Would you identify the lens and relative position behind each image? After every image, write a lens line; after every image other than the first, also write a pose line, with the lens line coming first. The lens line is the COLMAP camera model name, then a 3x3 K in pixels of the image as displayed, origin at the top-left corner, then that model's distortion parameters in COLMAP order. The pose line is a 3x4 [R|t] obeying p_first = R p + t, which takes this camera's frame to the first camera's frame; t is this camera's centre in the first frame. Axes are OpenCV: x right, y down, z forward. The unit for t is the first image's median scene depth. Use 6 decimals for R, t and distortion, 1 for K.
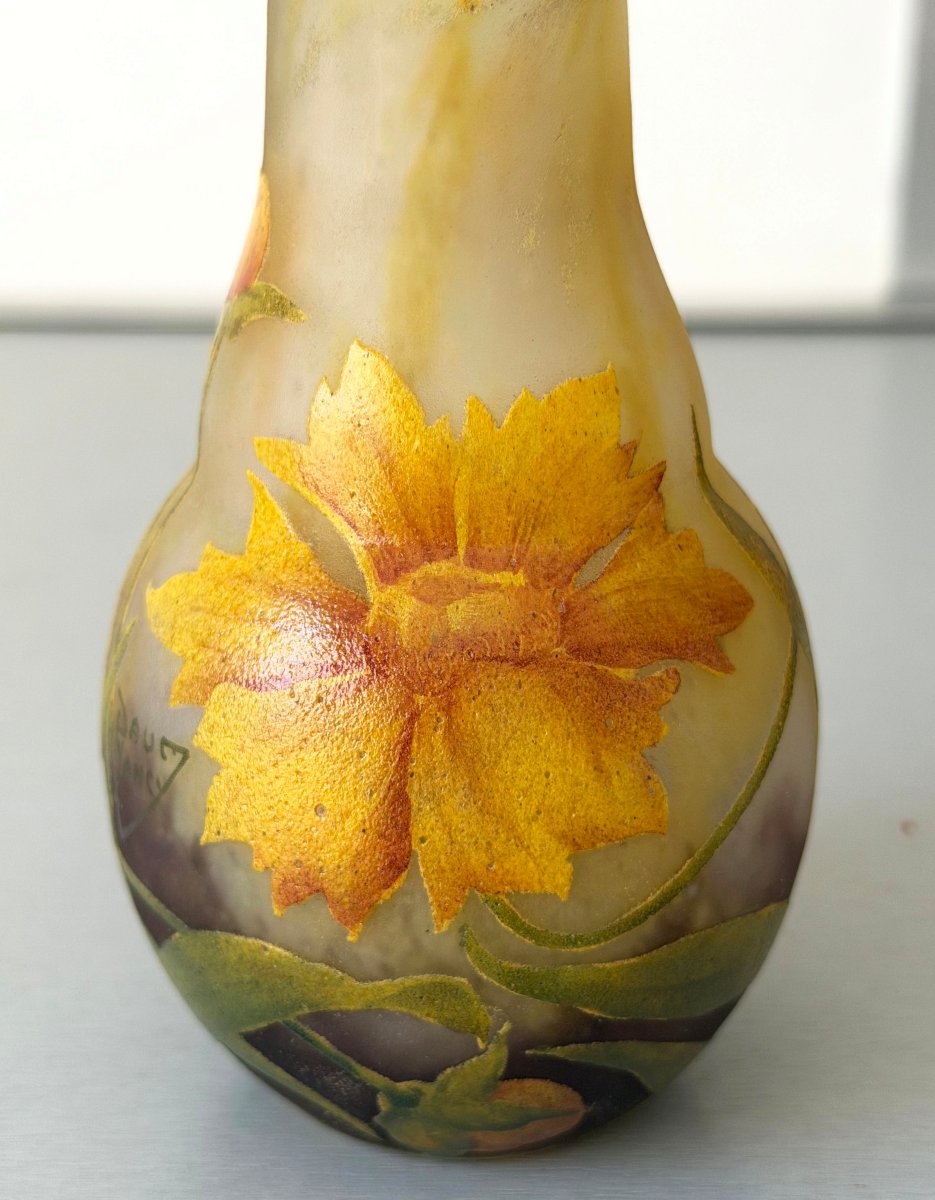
lens RADIAL K [[2181.1, 0, 494.0], [0, 2181.1, 575.3], [0, 0, 1]] dist [0.151883, 0.000000]
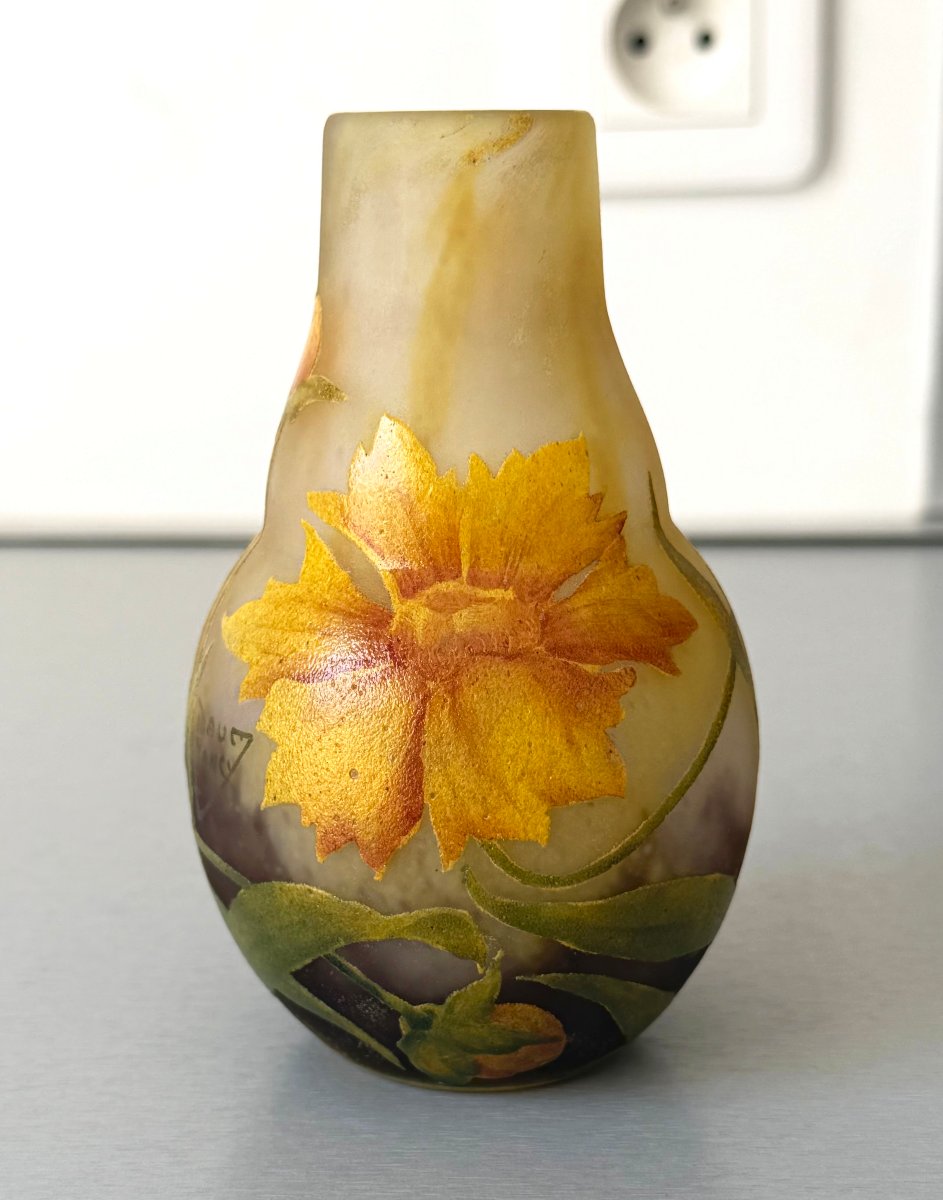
lens RADIAL K [[2133.3, 0, 492.2], [0, 2133.3, 633.4], [0, 0, 1]] dist [0.190040, 0.000000]
pose [[0.999345, 0.002053, -0.036140, 0.046060], [-0.005595, 0.995152, -0.098189, 0.145077], [0.035763, 0.098327, 0.994511, -0.247198]]
